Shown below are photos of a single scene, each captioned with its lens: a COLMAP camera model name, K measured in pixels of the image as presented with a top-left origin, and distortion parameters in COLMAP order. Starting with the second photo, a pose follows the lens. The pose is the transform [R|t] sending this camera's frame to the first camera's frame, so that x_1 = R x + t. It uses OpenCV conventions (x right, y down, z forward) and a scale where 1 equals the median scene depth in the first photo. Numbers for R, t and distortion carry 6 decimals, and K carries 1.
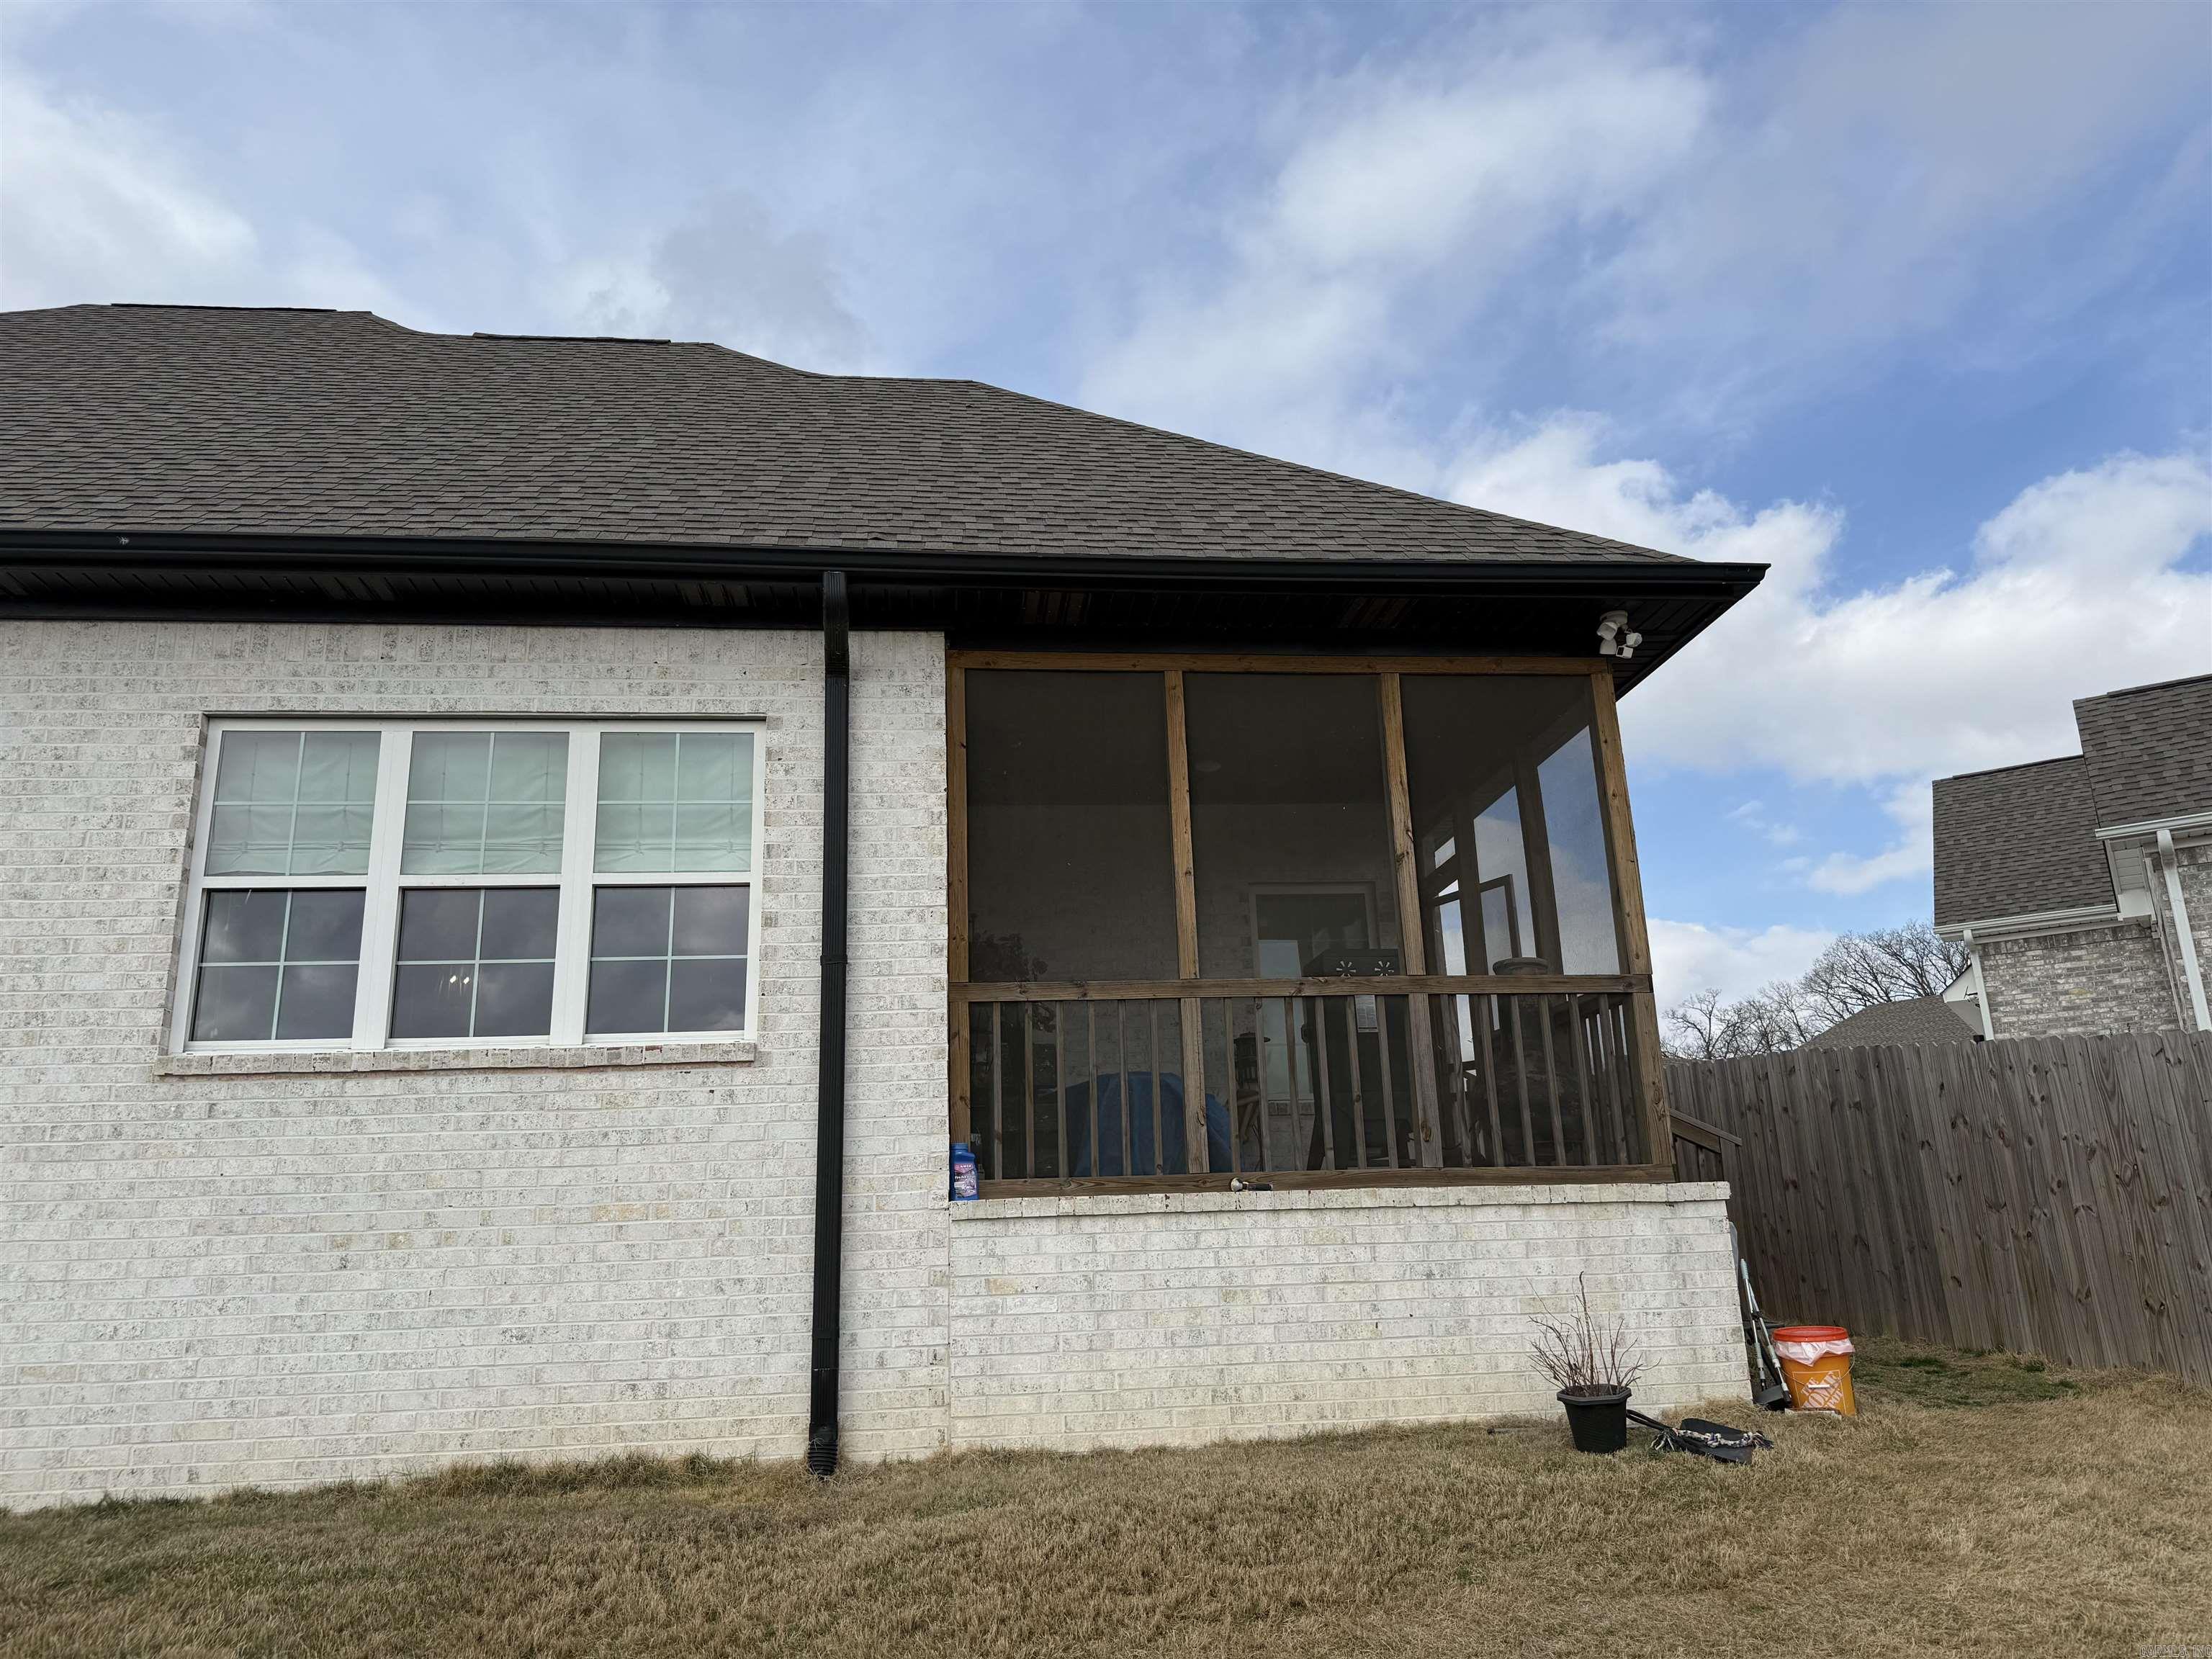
lens RADIAL K [[1556.3, 0, 1100.5], [0, 1556.3, 825.5], [0, 0, 1]] dist [0.062580, -0.065696]
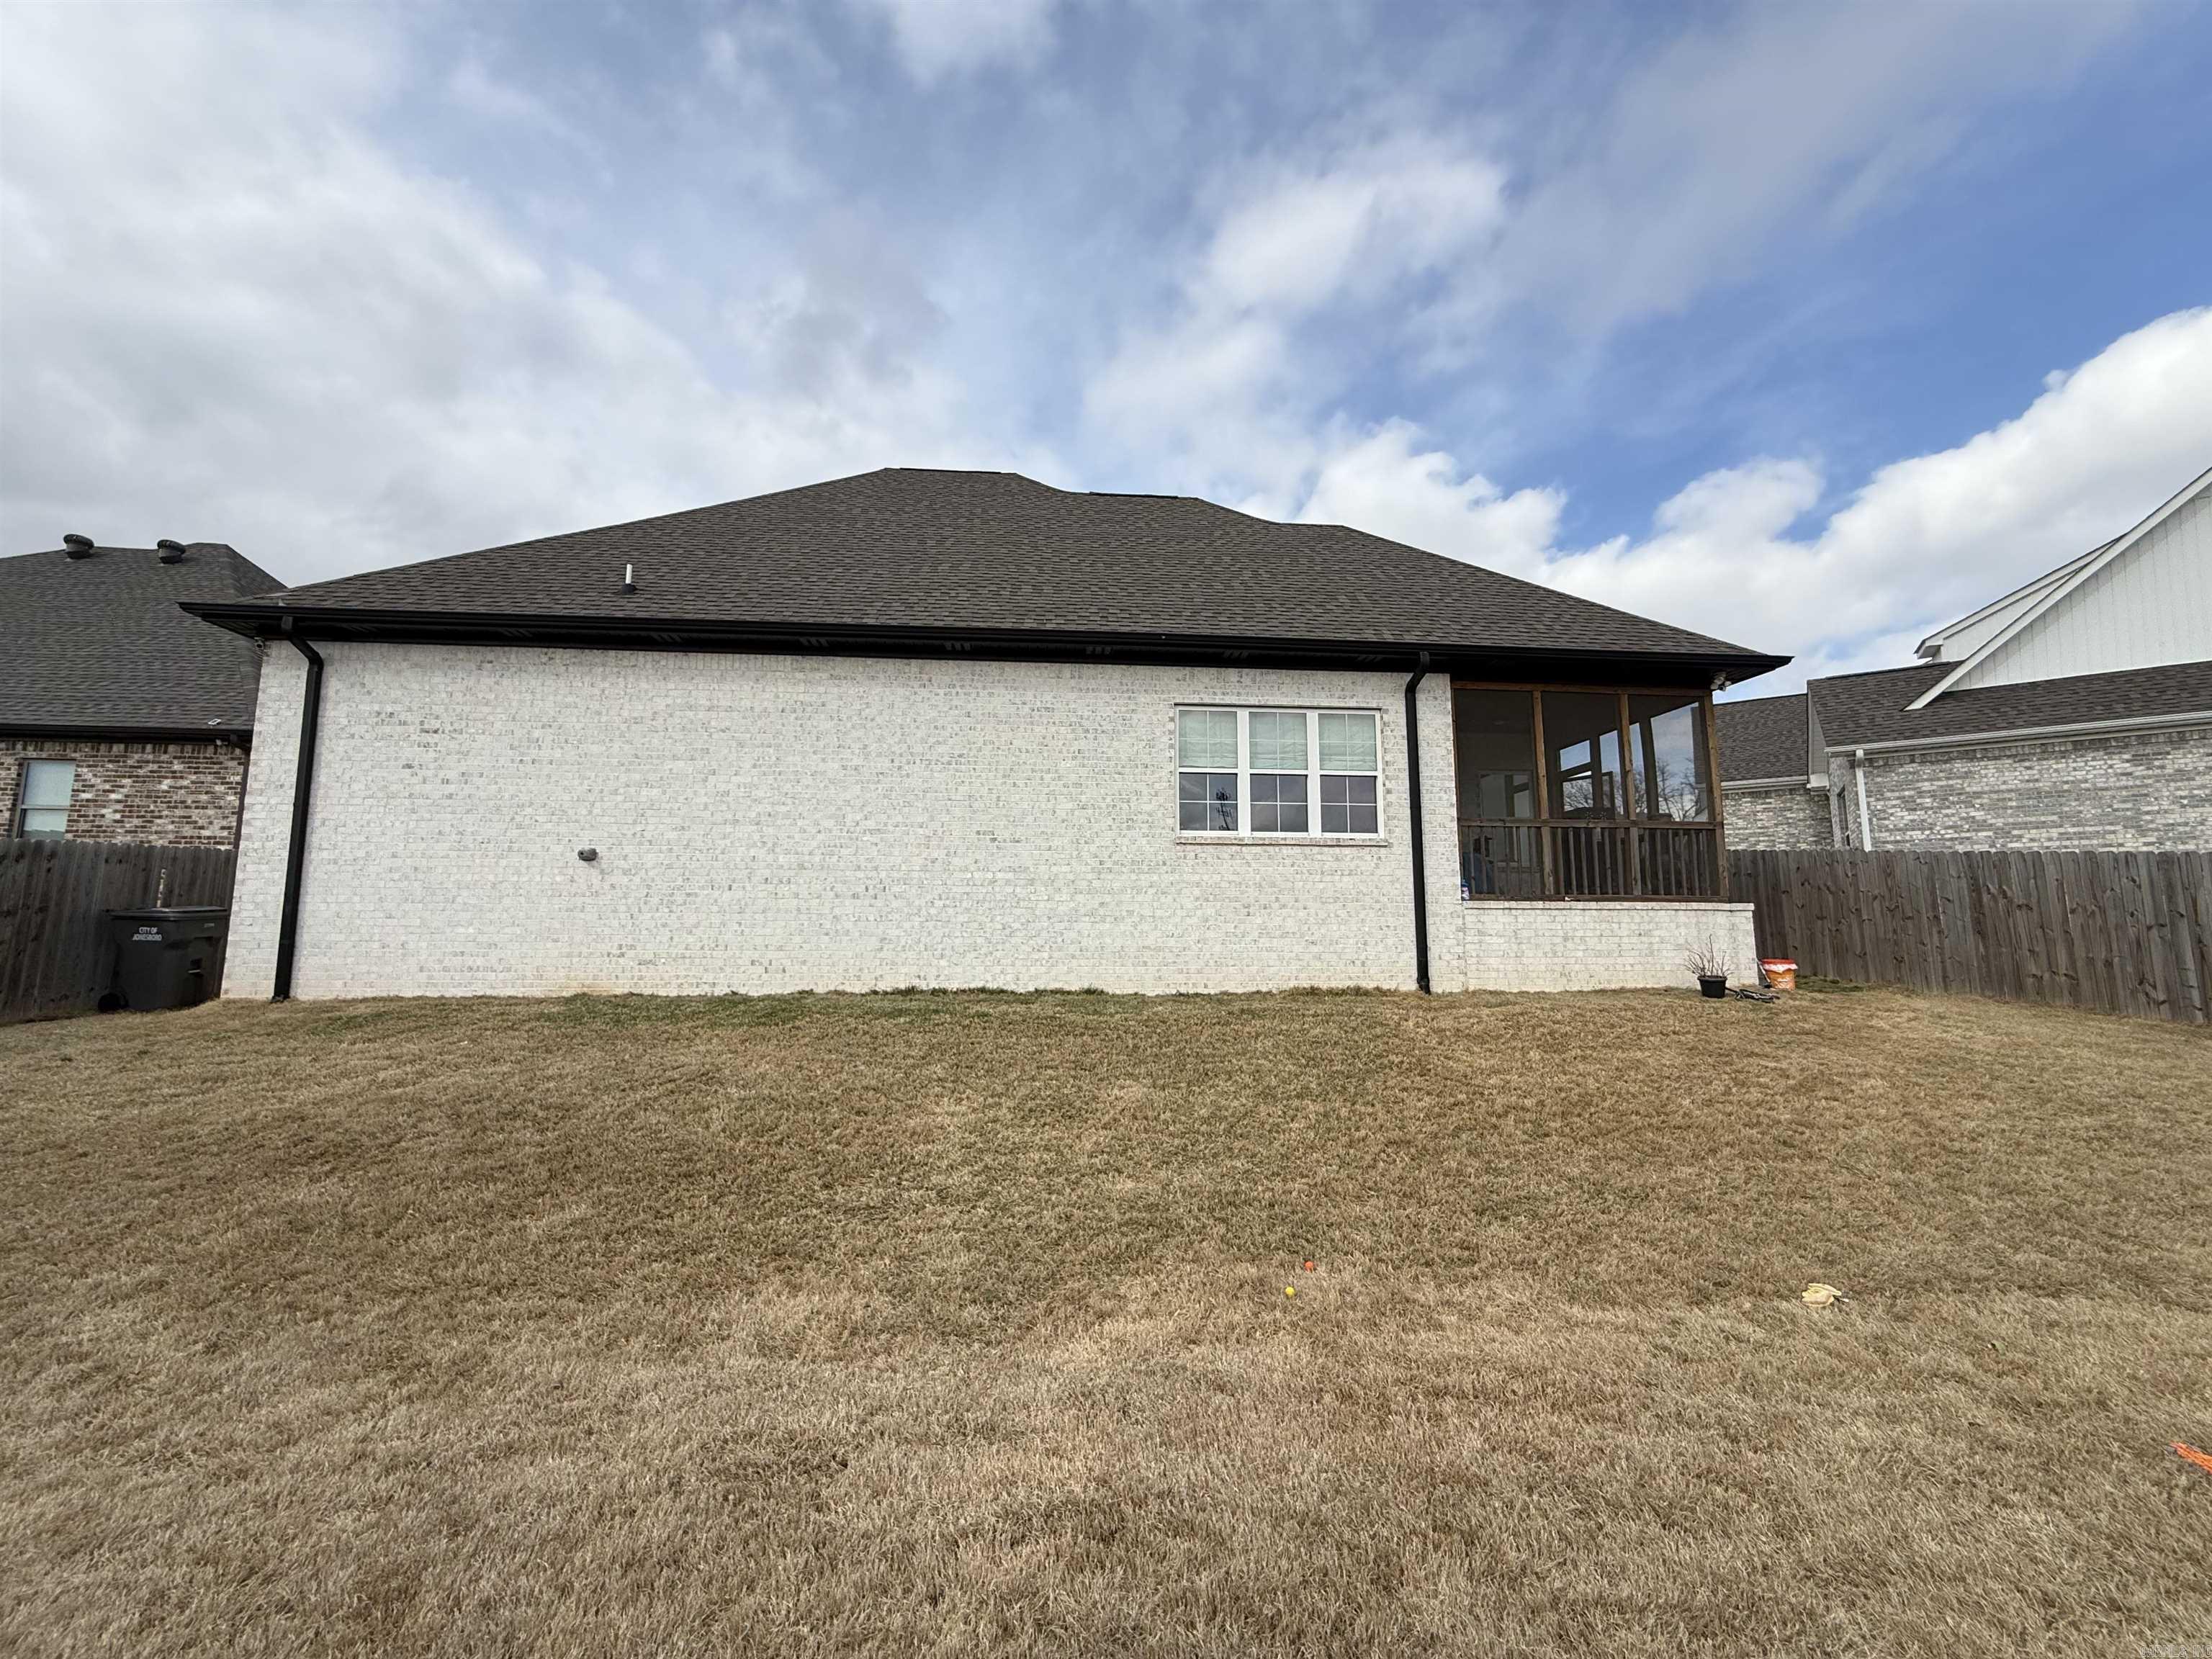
lens RADIAL K [[889.8, 0, 1111.5], [0, 889.8, 821.4], [0, 0, 1]] dist [0.012834, 0.000203]
pose [[0.999311, 0.033886, -0.015110, -0.653038], [-0.031479, 0.989916, 0.138115, -0.078802], [0.019637, -0.137545, 0.990301, -0.468037]]
